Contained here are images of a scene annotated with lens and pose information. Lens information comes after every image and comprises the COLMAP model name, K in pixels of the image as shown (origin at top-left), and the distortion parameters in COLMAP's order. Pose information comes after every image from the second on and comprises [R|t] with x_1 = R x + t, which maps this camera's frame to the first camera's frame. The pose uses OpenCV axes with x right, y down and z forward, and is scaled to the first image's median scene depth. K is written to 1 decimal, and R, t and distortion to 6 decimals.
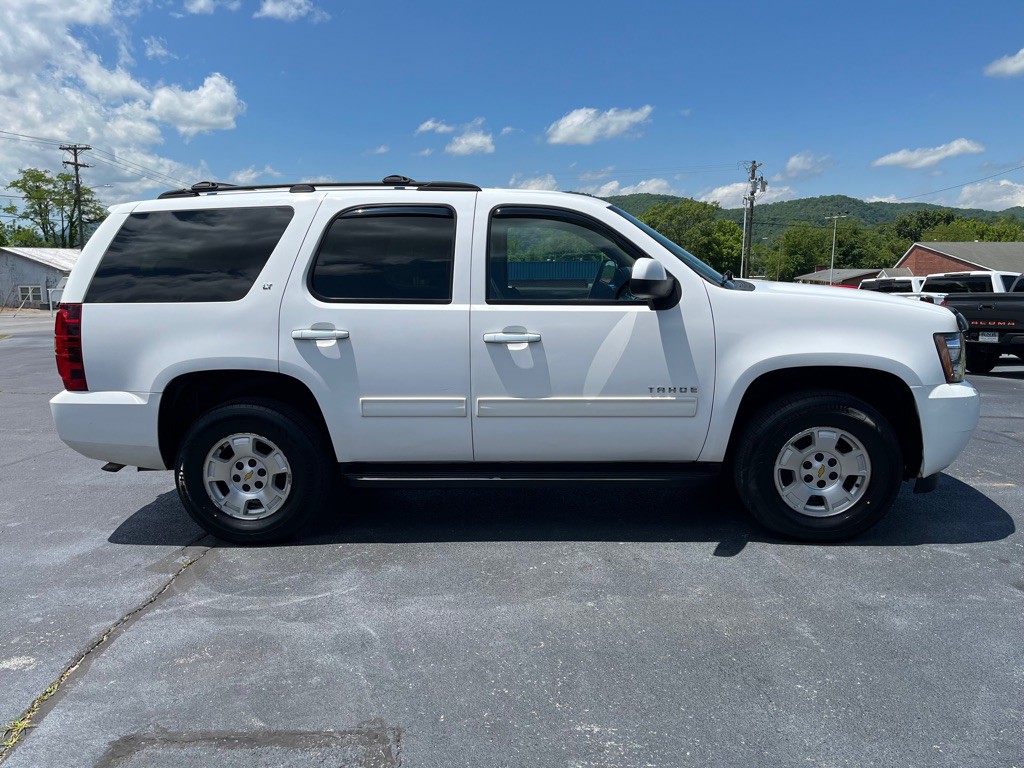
lens RADIAL K [[779.3, 0, 509.5], [0, 779.3, 382.6], [0, 0, 1]] dist [0.066913, -0.093548]
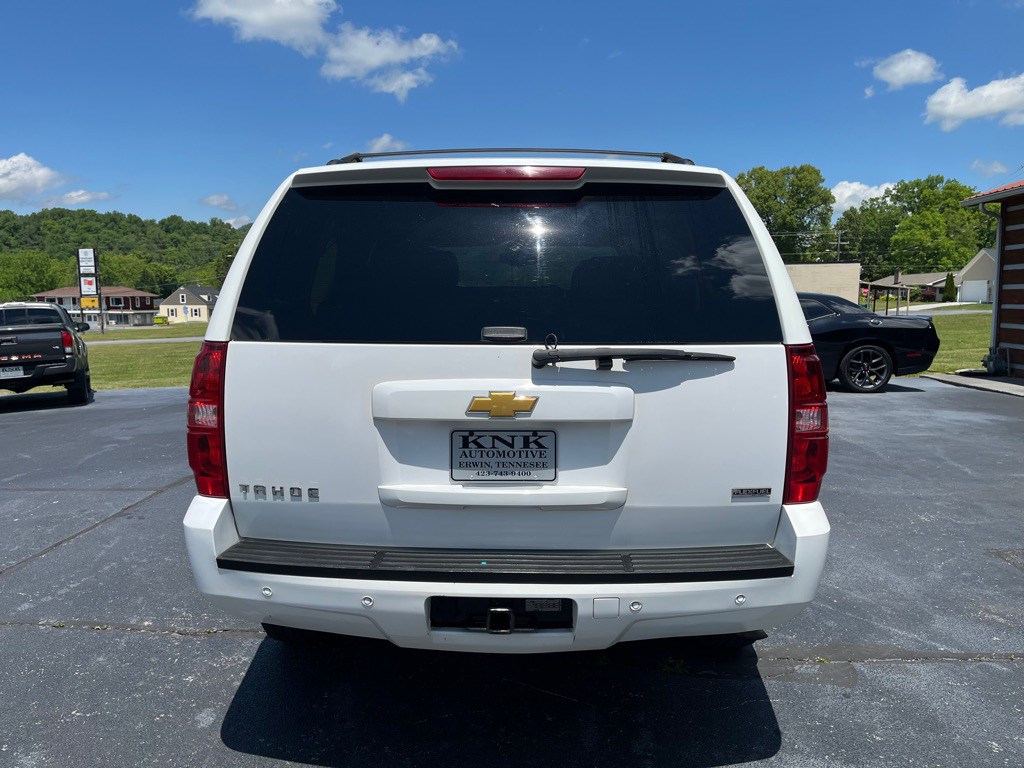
lens RADIAL K [[779.3, 0, 511.3], [0, 779.3, 381.5], [0, 0, 1]] dist [0.066913, -0.093548]
pose [[-0.022522, -0.103114, 0.994415, -1.103100], [0.152595, 0.982658, 0.105351, -0.163413], [-0.988032, 0.154115, -0.006397, 1.211730]]
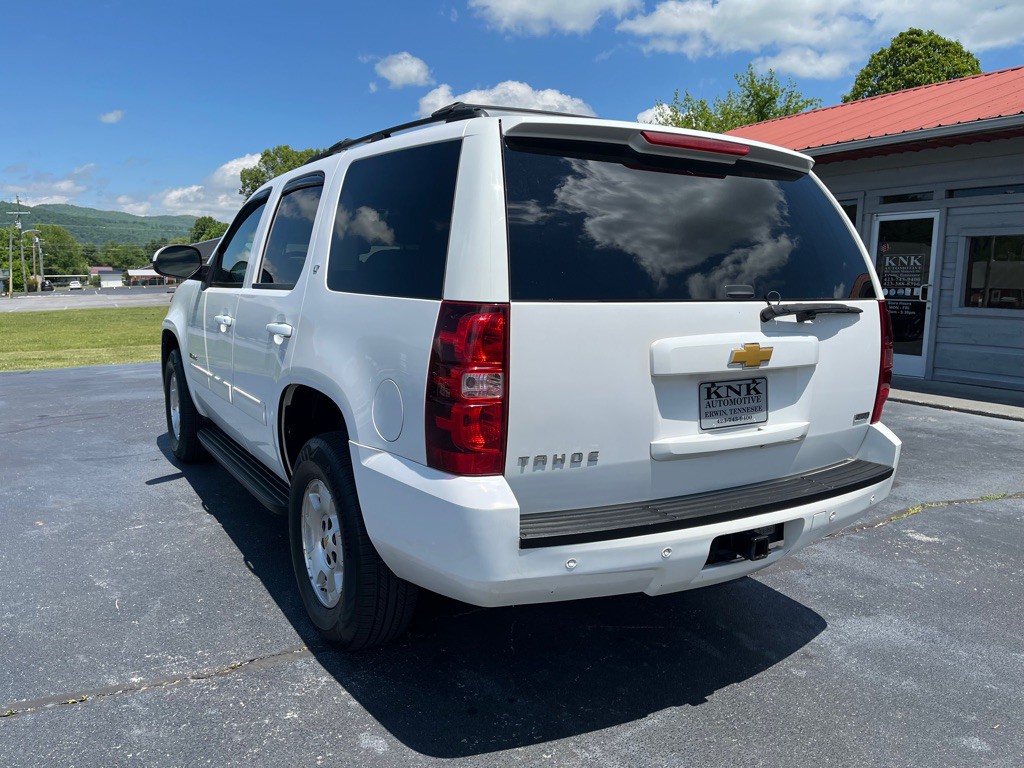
lens RADIAL K [[779.3, 0, 503.4], [0, 779.3, 385.6], [0, 0, 1]] dist [0.066913, -0.093548]
pose [[-0.568702, -0.111798, 0.814911, -0.959454], [0.117892, 0.969413, 0.215267, -0.218192], [-0.814052, 0.218494, -0.538127, 1.675083]]
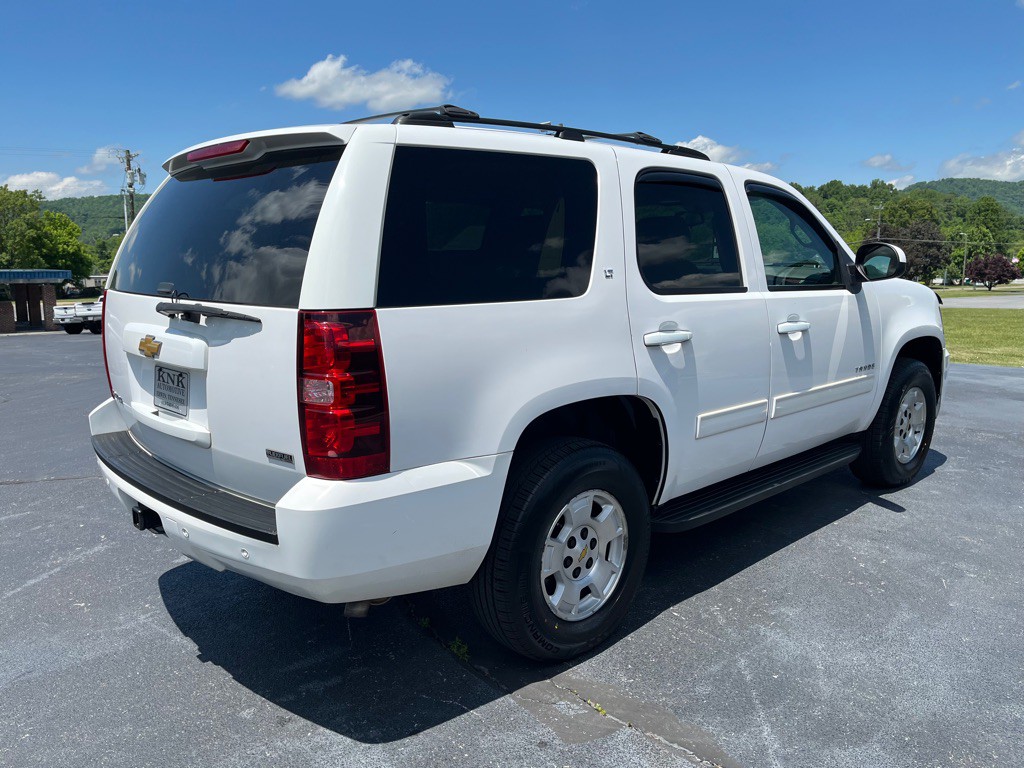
lens RADIAL K [[779.3, 0, 511.3], [0, 779.3, 383.1], [0, 0, 1]] dist [0.066913, -0.093548]
pose [[0.692263, -0.103630, 0.714165, -0.848488], [0.102904, 0.993698, 0.044444, -0.064511], [-0.714270, 0.042724, 0.698565, 0.569273]]
